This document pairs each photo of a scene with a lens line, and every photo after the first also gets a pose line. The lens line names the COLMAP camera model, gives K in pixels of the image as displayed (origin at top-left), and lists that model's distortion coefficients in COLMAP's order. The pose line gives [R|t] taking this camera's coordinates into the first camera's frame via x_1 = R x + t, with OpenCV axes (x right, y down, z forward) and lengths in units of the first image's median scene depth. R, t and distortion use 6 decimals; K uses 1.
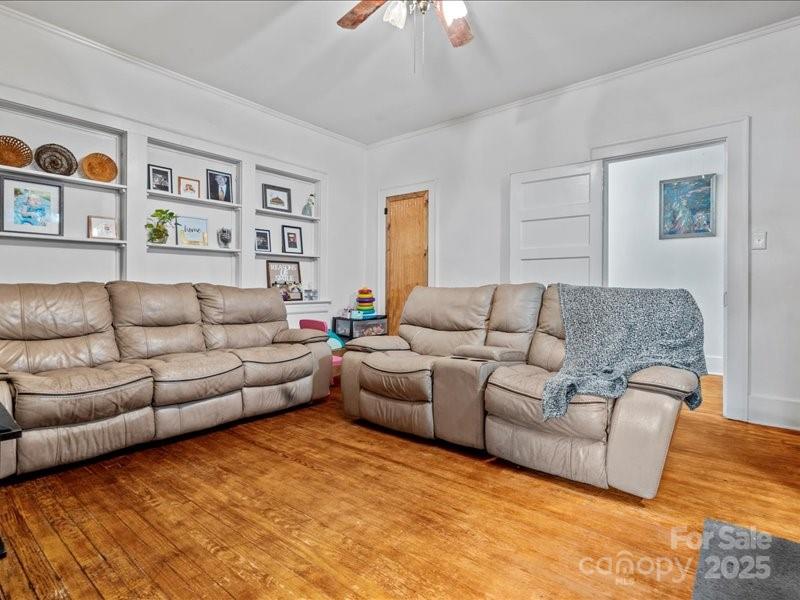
lens RADIAL K [[425.9, 0, 404.4], [0, 425.9, 285.2], [0, 0, 1]] dist [0.004307, 0.000888]
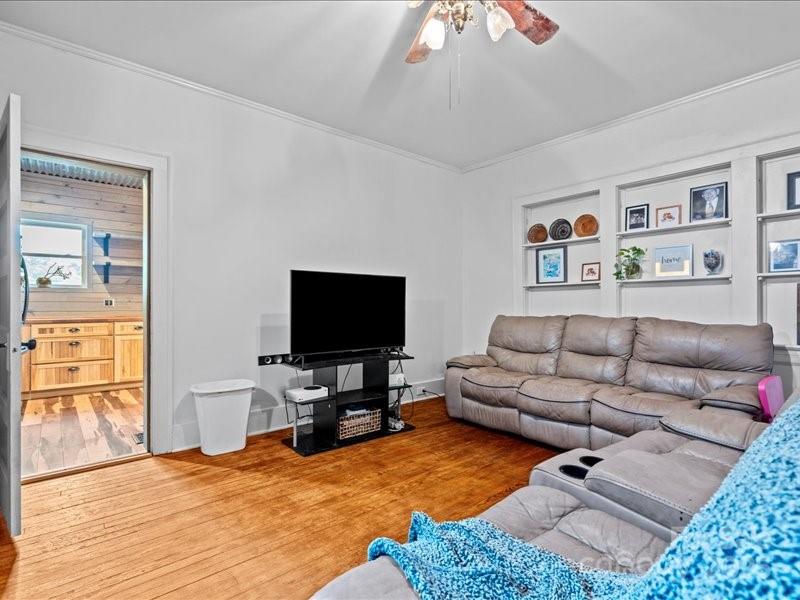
lens RADIAL K [[407.6, 0, 392.3], [0, 407.6, 302.0], [0, 0, 1]] dist [-0.003400, 0.000538]
pose [[-0.192040, -0.011898, -0.981315, 0.626630], [0.006526, 0.999889, -0.013400, -0.036135], [0.981365, -0.008977, -0.191941, 0.704865]]
